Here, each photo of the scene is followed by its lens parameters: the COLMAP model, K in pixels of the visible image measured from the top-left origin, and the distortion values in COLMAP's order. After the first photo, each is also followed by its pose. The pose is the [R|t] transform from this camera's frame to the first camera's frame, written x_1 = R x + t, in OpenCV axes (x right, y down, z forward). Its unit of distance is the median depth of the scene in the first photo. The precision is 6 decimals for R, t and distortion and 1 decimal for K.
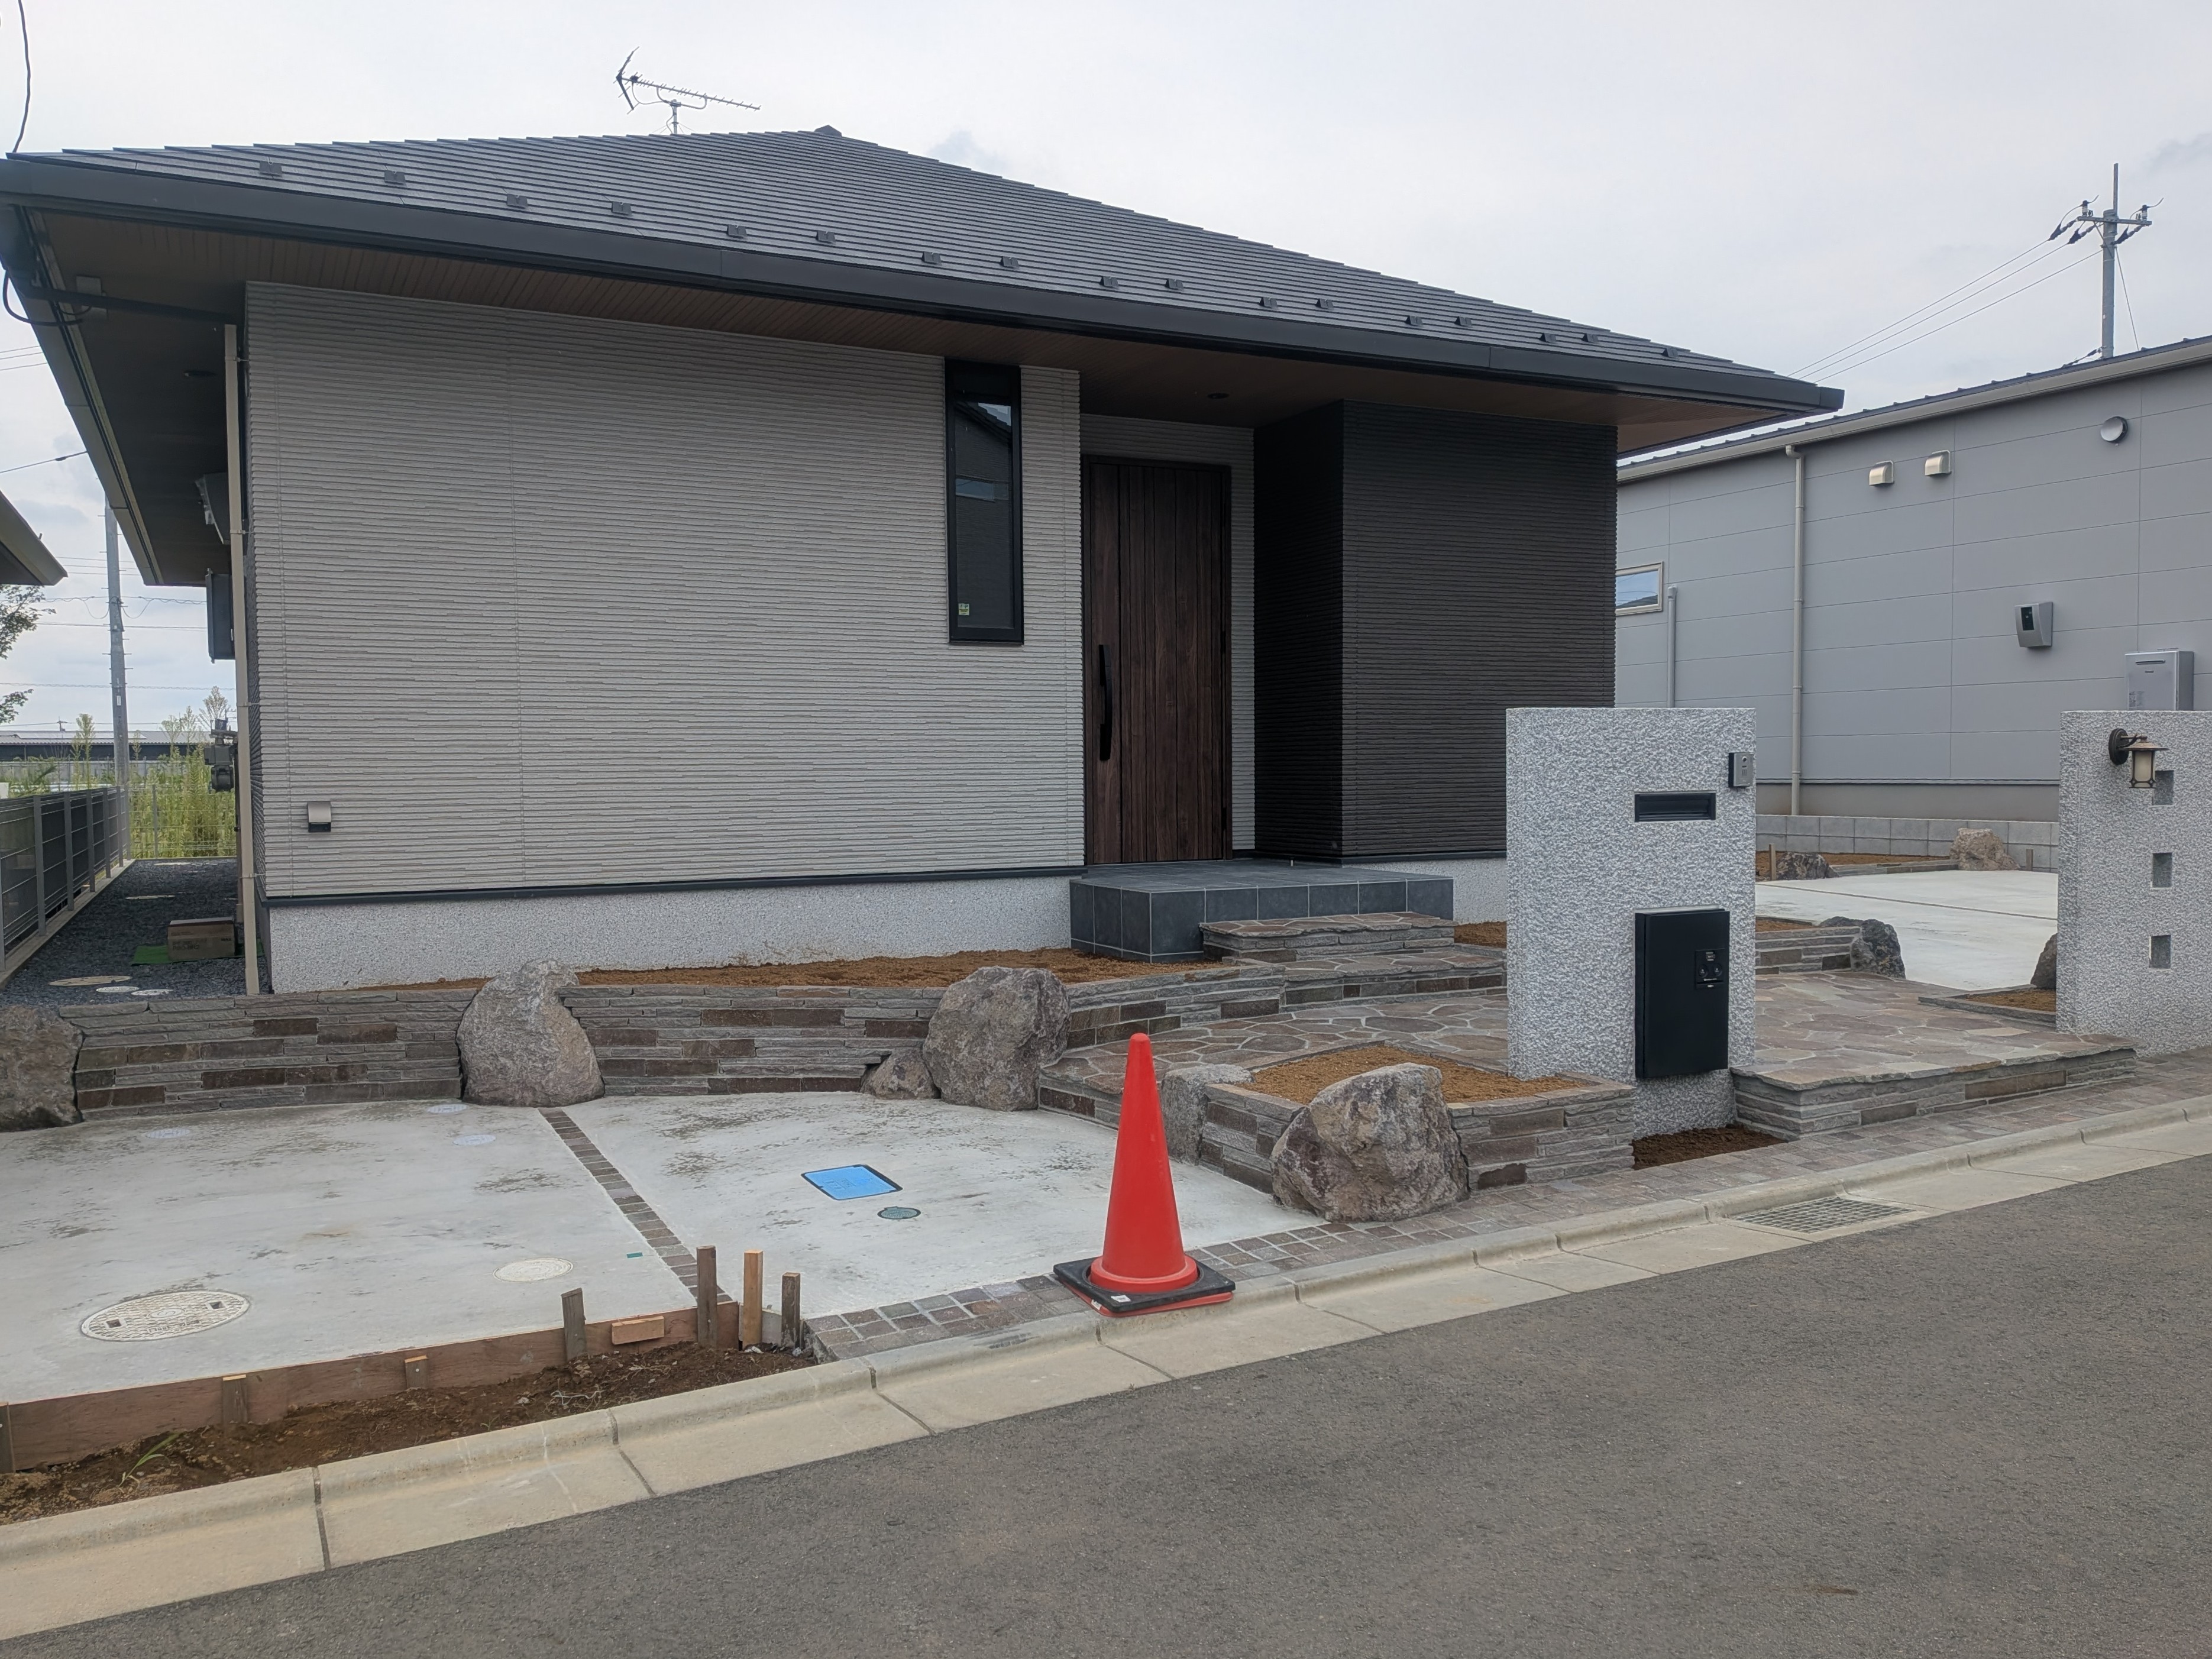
lens RADIAL K [[1688.6, 0, 1051.0], [0, 1688.6, 841.9], [0, 0, 1]] dist [0.088889, -0.114502]
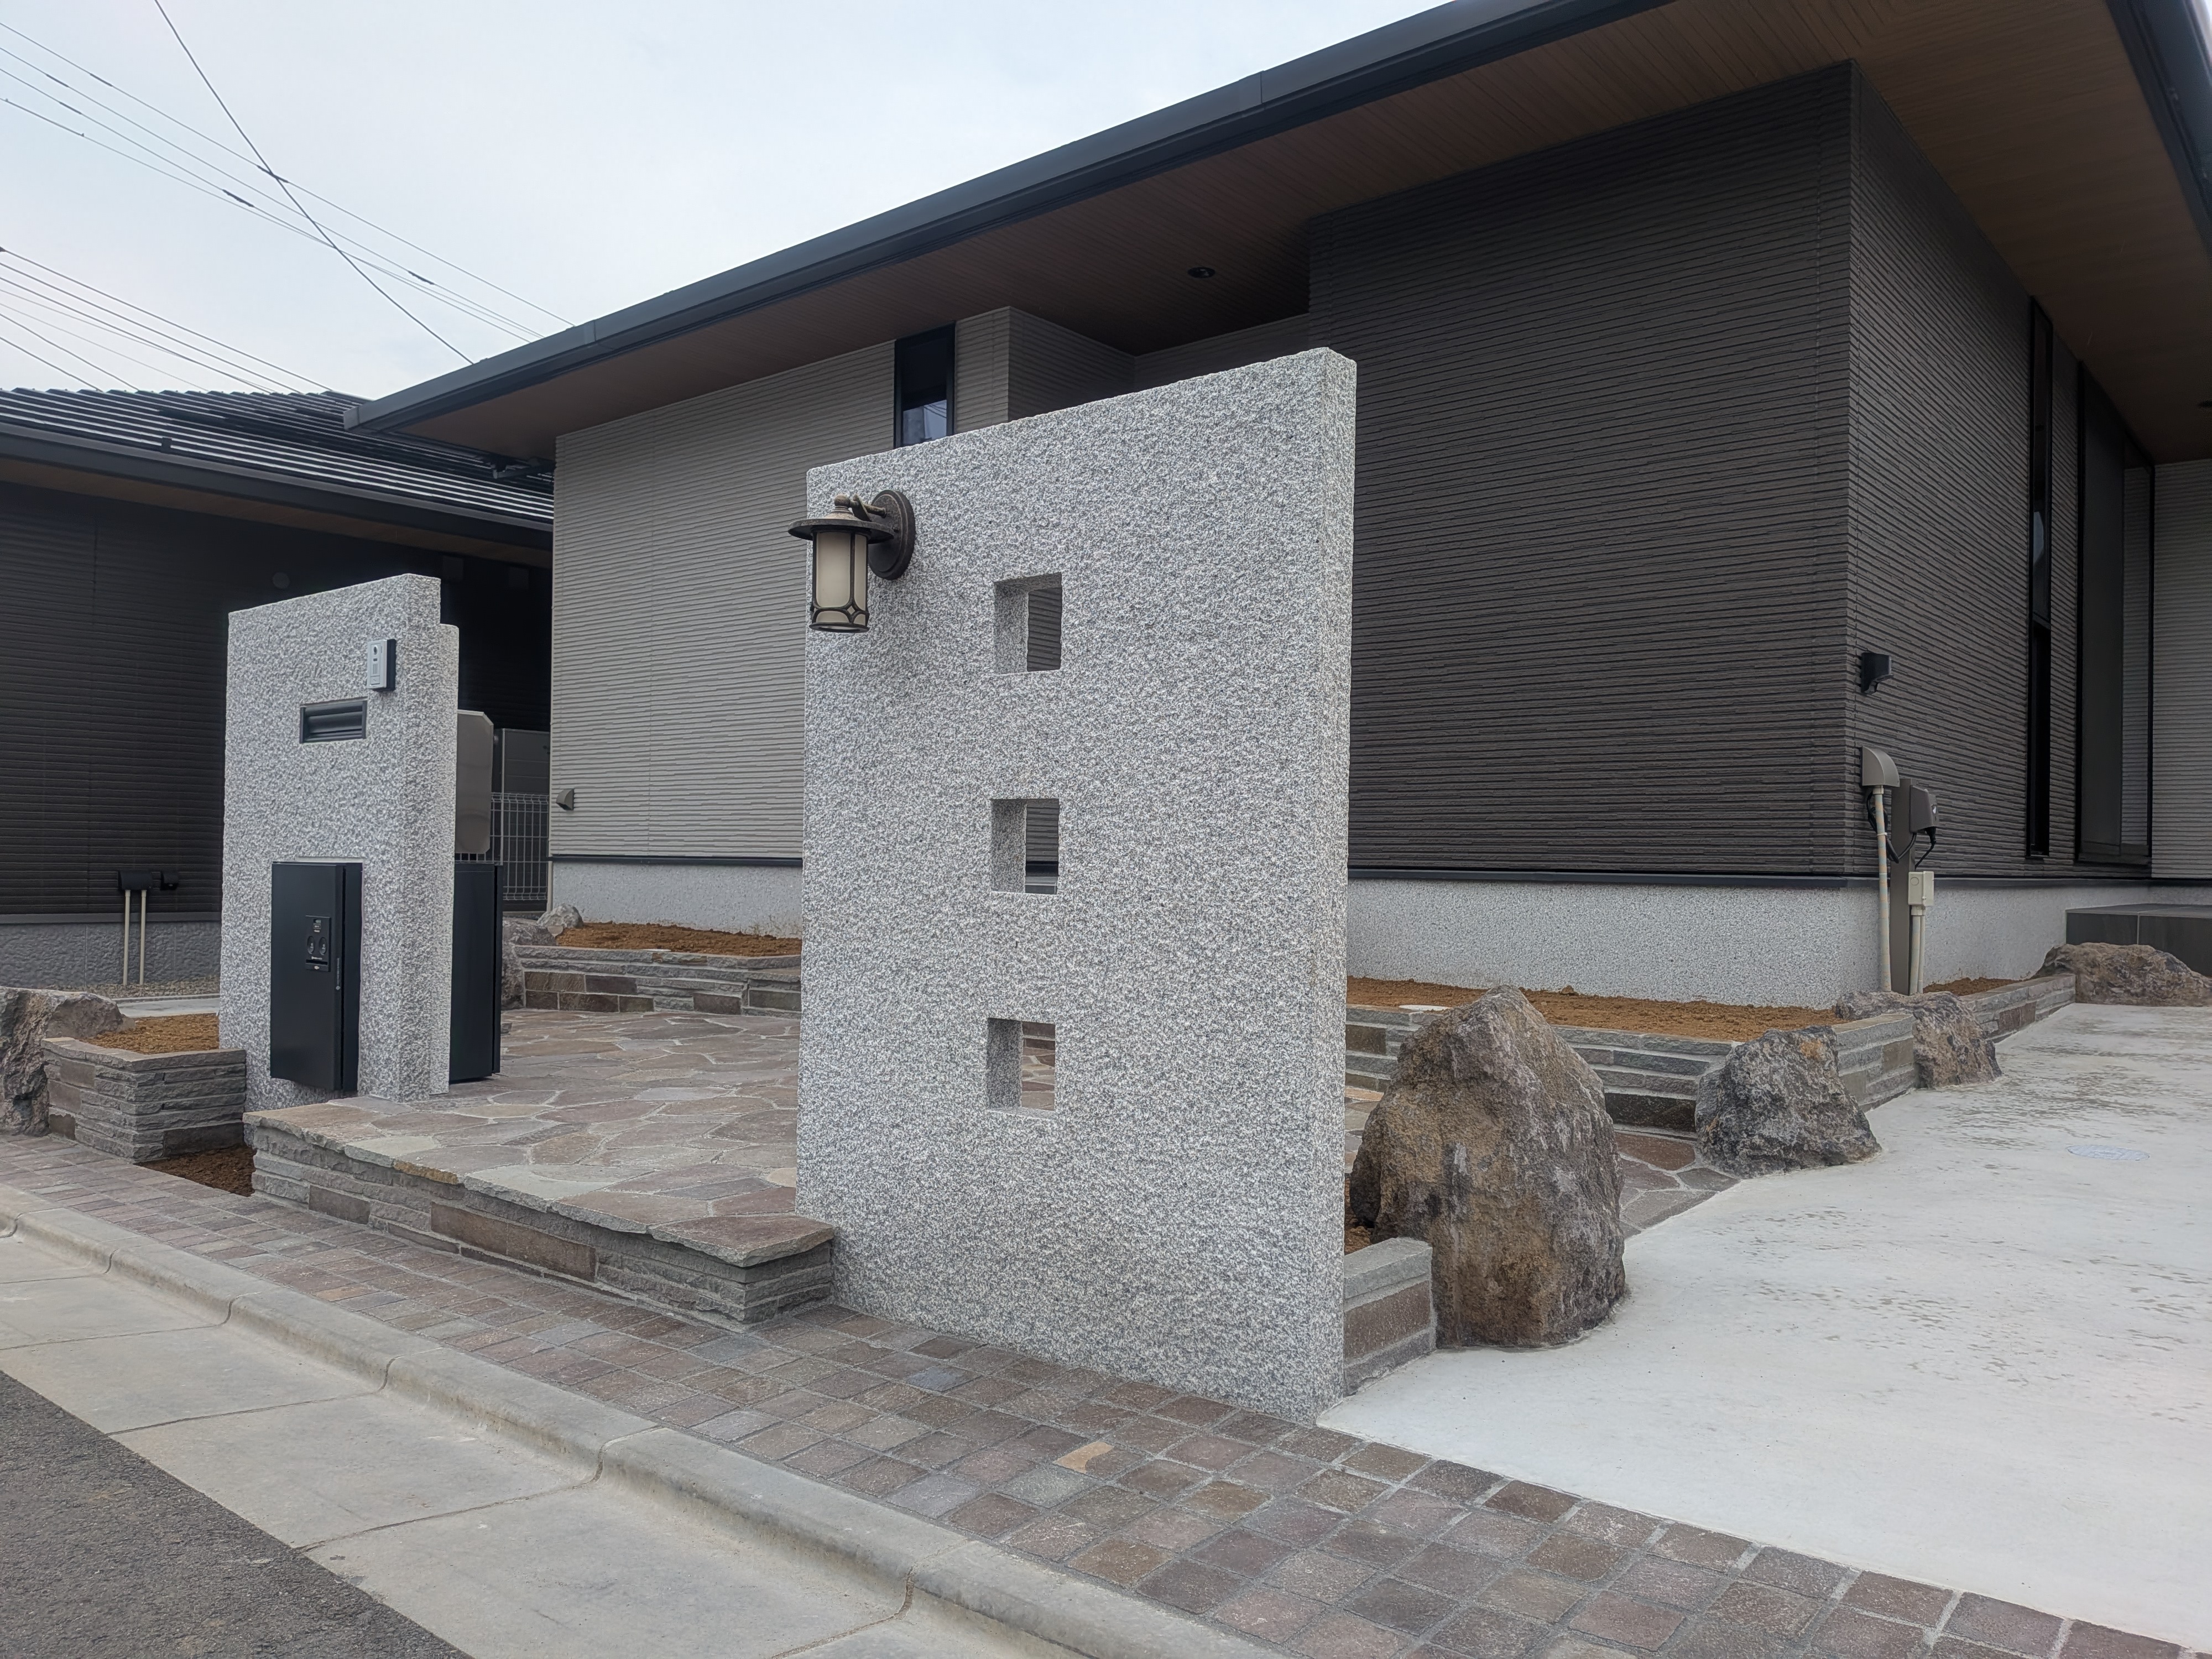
lens RADIAL K [[1582.1, 0, 1133.7], [0, 1582.1, 830.8], [0, 0, 1]] dist [0.069546, -0.079657]
pose [[0.421876, 0.000189, -0.906654, 0.937553], [-0.058831, 0.997898, -0.027167, 0.020031], [0.904743, 0.064801, 0.421000, 0.842681]]
